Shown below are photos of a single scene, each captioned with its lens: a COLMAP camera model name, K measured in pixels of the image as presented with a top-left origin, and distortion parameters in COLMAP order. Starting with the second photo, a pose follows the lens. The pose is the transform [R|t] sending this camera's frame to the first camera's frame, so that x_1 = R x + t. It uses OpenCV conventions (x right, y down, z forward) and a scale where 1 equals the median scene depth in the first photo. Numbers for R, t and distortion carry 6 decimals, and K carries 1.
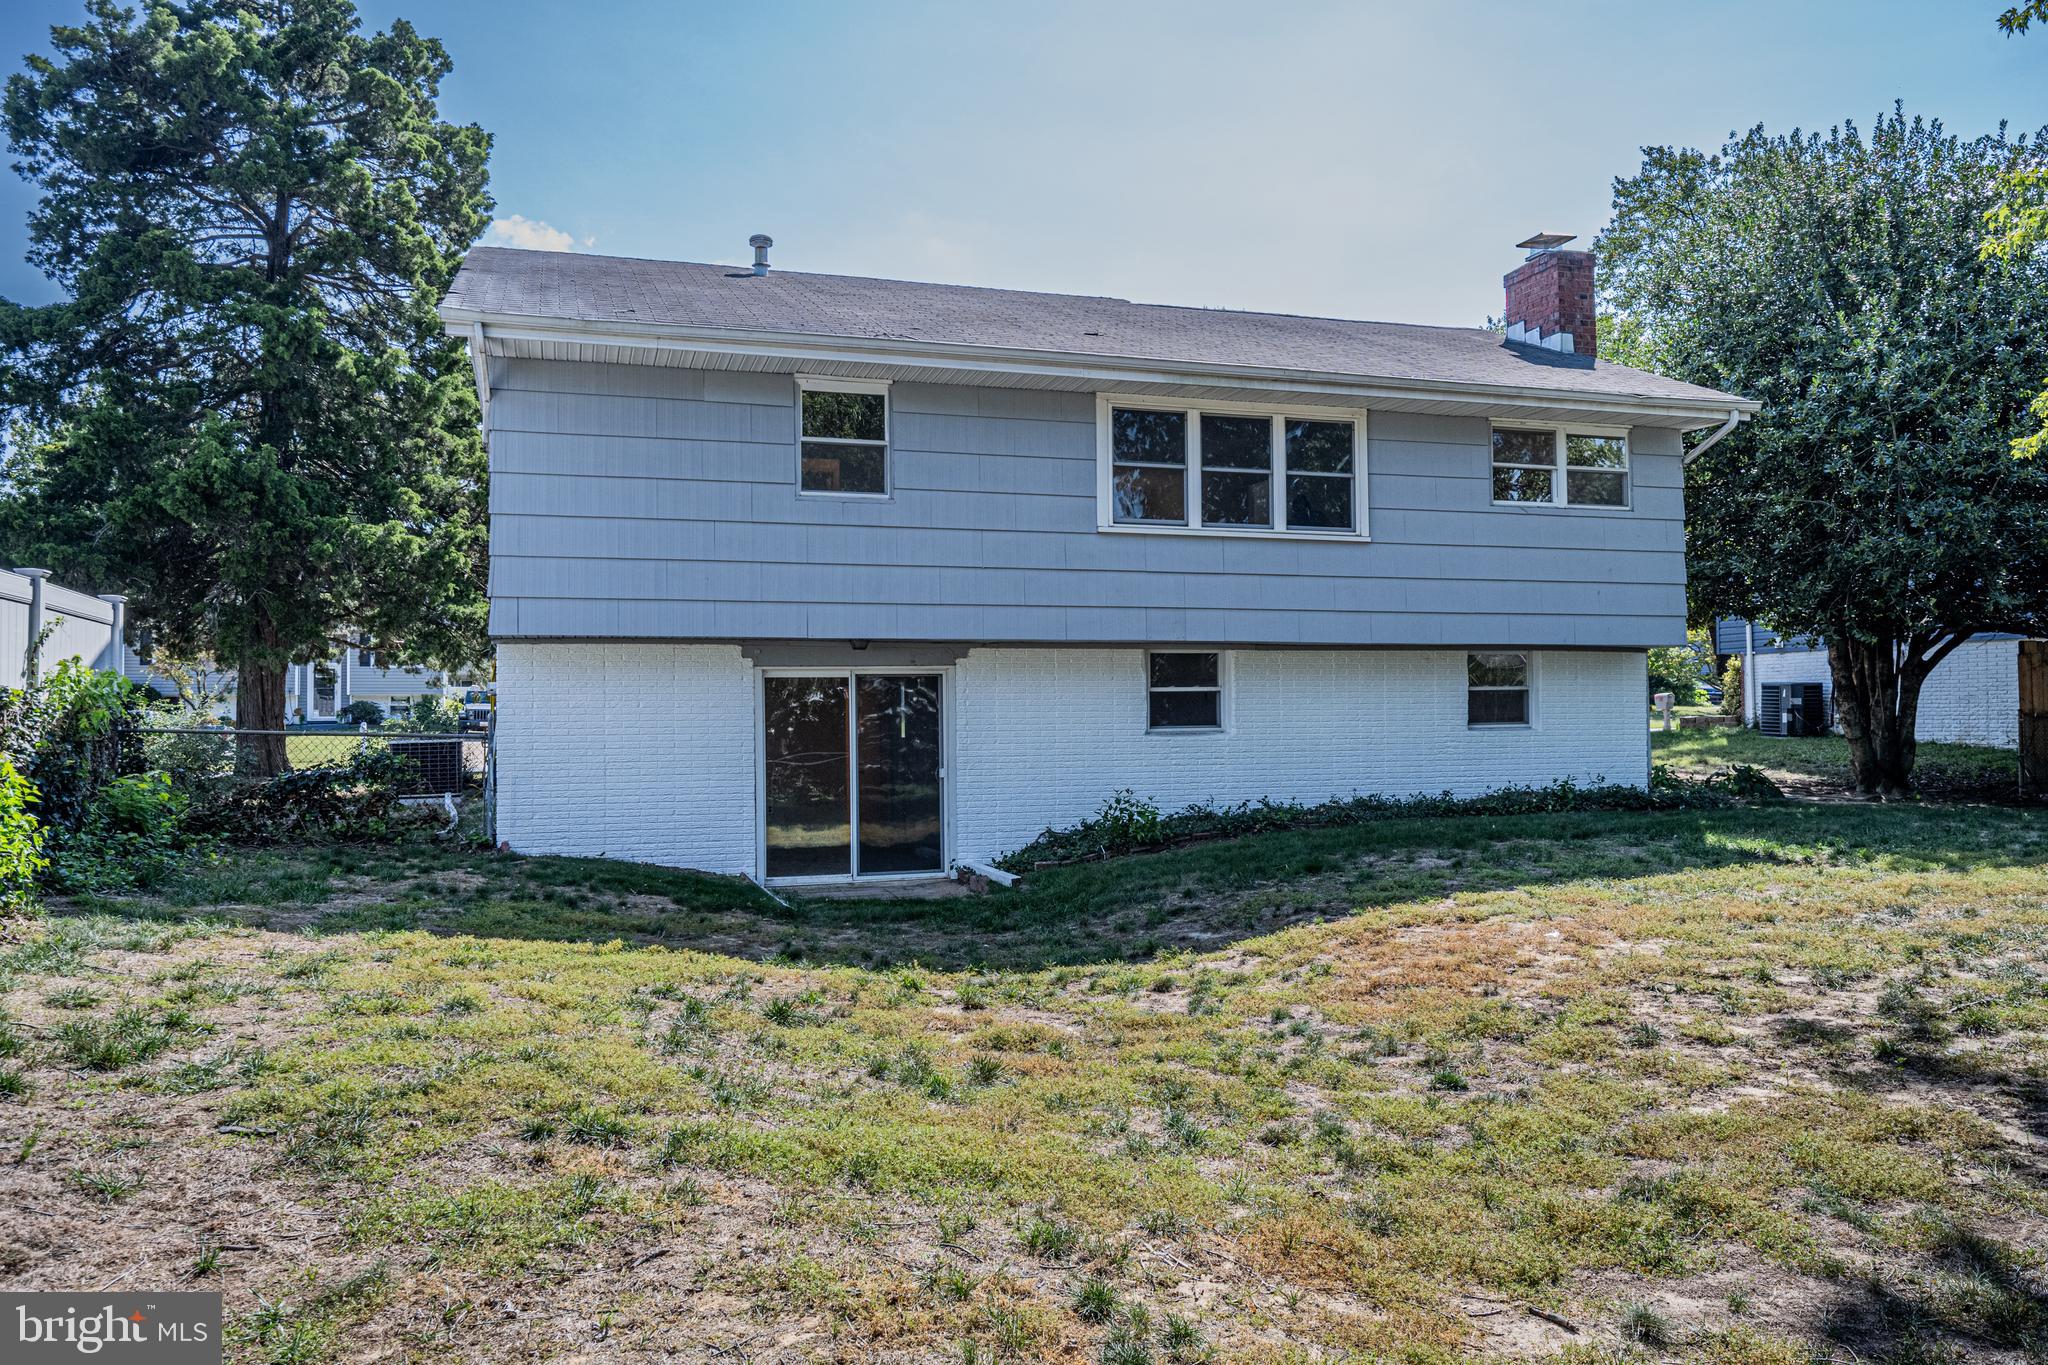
lens RADIAL K [[1467.8, 0, 1024.0], [0, 1467.8, 682.5], [0, 0, 1]] dist [-0.005684, 0.002646]
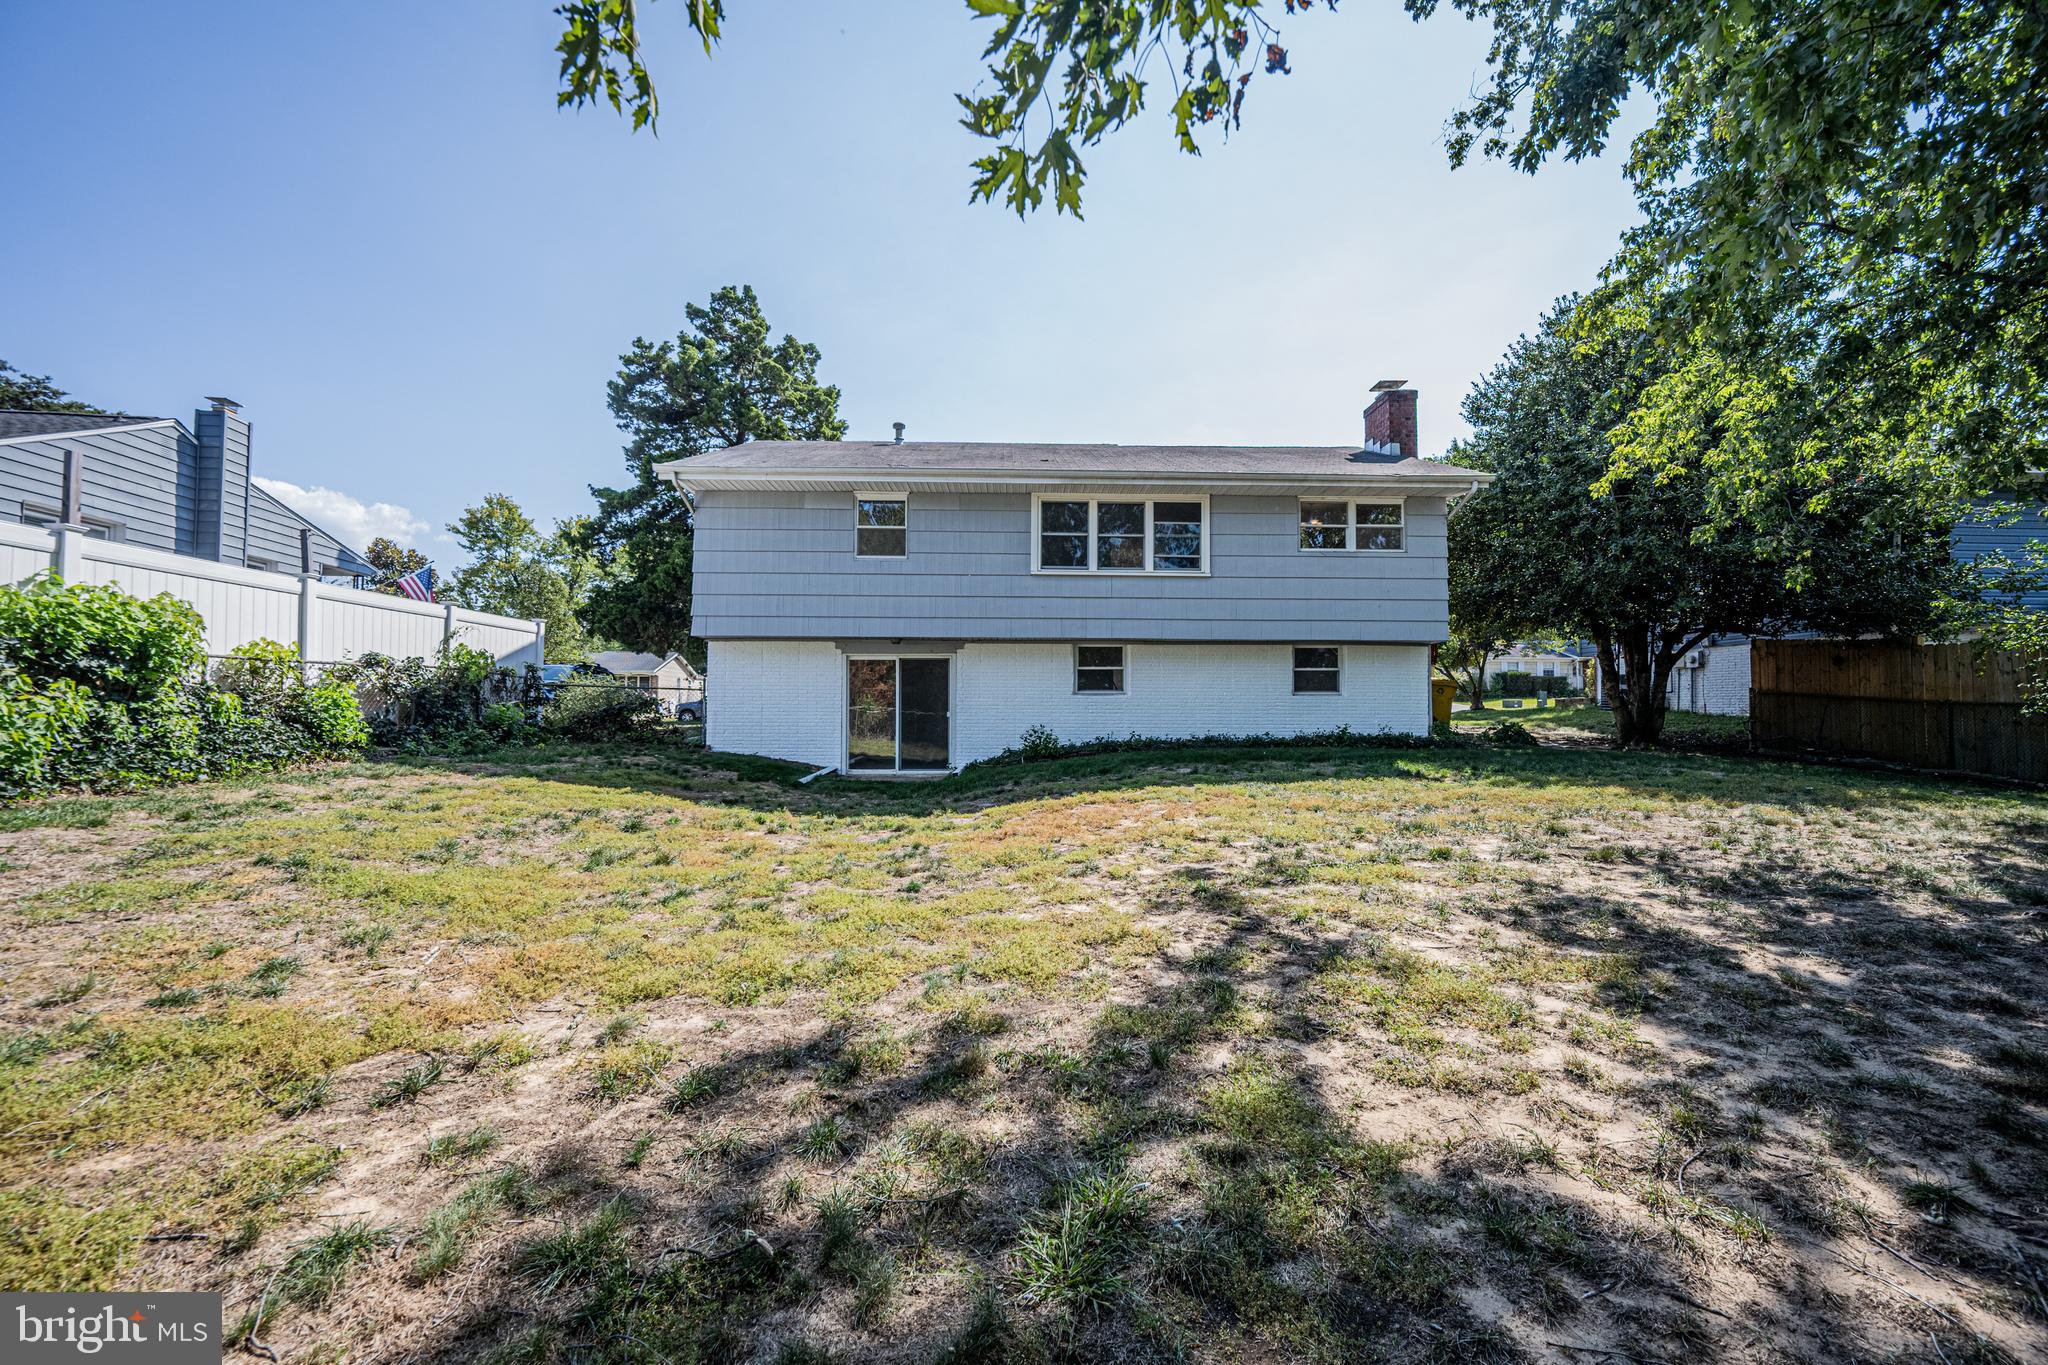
lens RADIAL K [[801.9, 0, 1024.0], [0, 801.9, 682.5], [0, 0, 1]] dist [-0.000053, -0.000226]
pose [[0.959446, 0.004465, -0.281857, 0.291789], [-0.006142, 0.999968, -0.005067, 0.026906], [0.281825, 0.006593, 0.959443, 0.098150]]
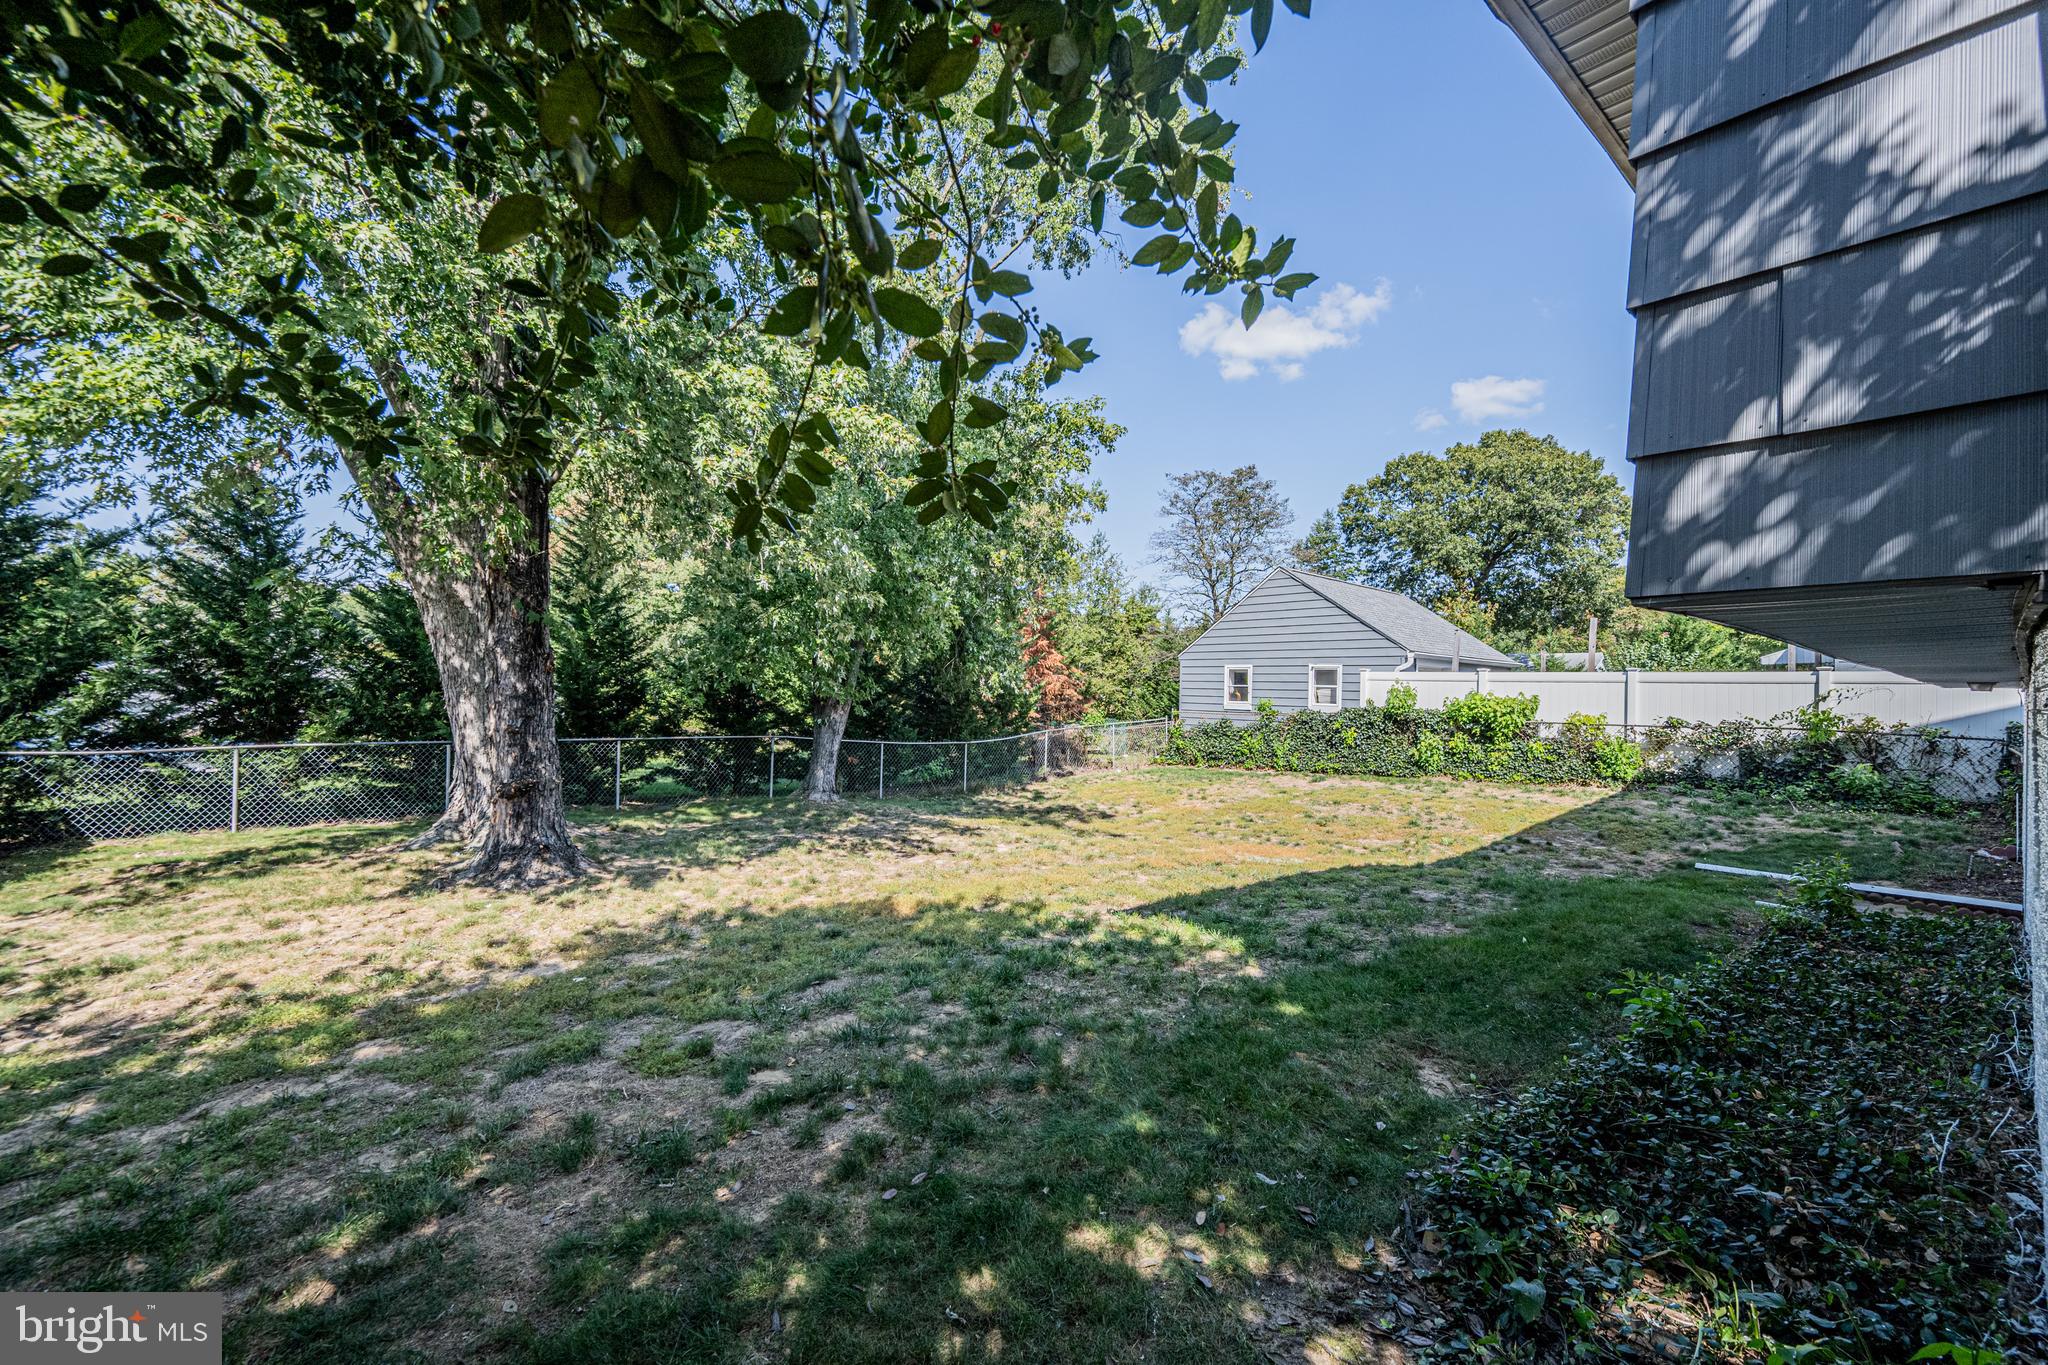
lens RADIAL K [[801.9, 0, 1024.0], [0, 801.9, 682.5], [0, 0, 1]] dist [-0.000053, -0.000226]
pose [[-0.926297, 0.007100, -0.376727, 0.632493], [0.012055, 0.999869, -0.010798, -0.037543], [0.376601, -0.014543, -0.926261, 1.155518]]
